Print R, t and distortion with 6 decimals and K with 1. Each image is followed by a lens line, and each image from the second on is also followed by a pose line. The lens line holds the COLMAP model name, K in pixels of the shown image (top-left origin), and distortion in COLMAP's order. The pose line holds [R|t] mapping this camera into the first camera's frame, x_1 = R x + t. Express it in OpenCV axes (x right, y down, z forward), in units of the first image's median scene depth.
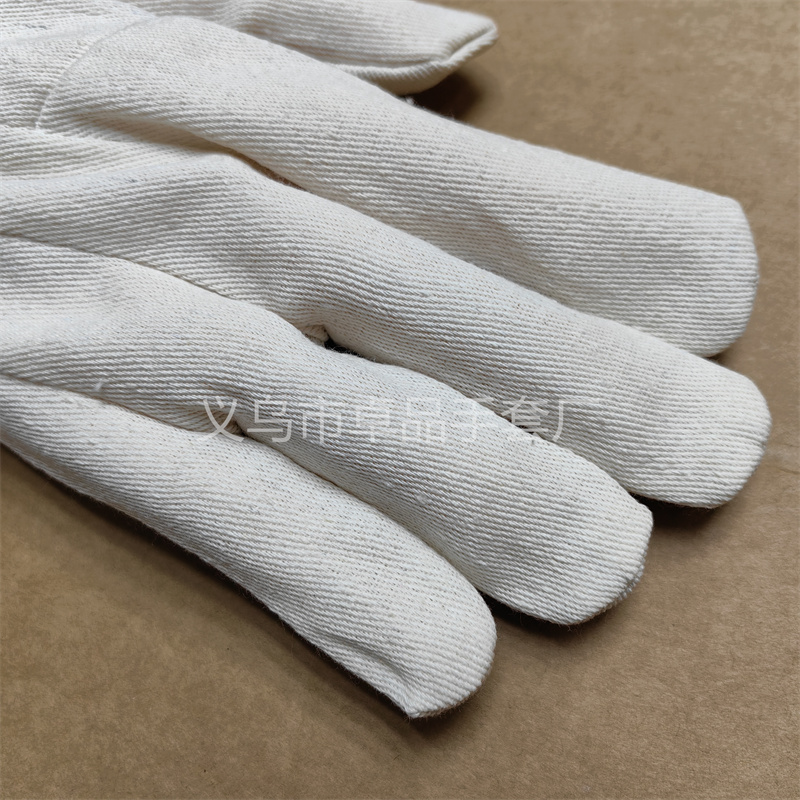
lens RADIAL K [[968.3, 0, 372.7], [0, 968.3, 380.0], [0, 0, 1]] dist [0.032742, 0.018871]
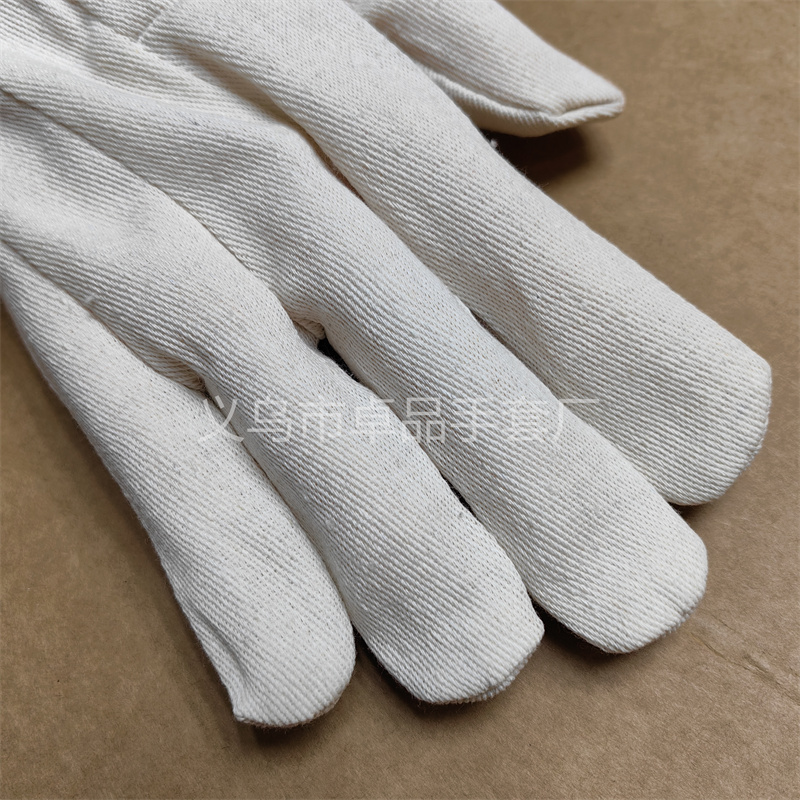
lens RADIAL K [[968.3, 0, 372.7], [0, 968.3, 380.0], [0, 0, 1]] dist [0.032742, 0.018871]
pose [[0.918149, 0.377823, -0.119383, 0.146053], [-0.374809, 0.925877, 0.047642, -0.074238], [0.128534, 0.001003, 0.991705, 0.016087]]
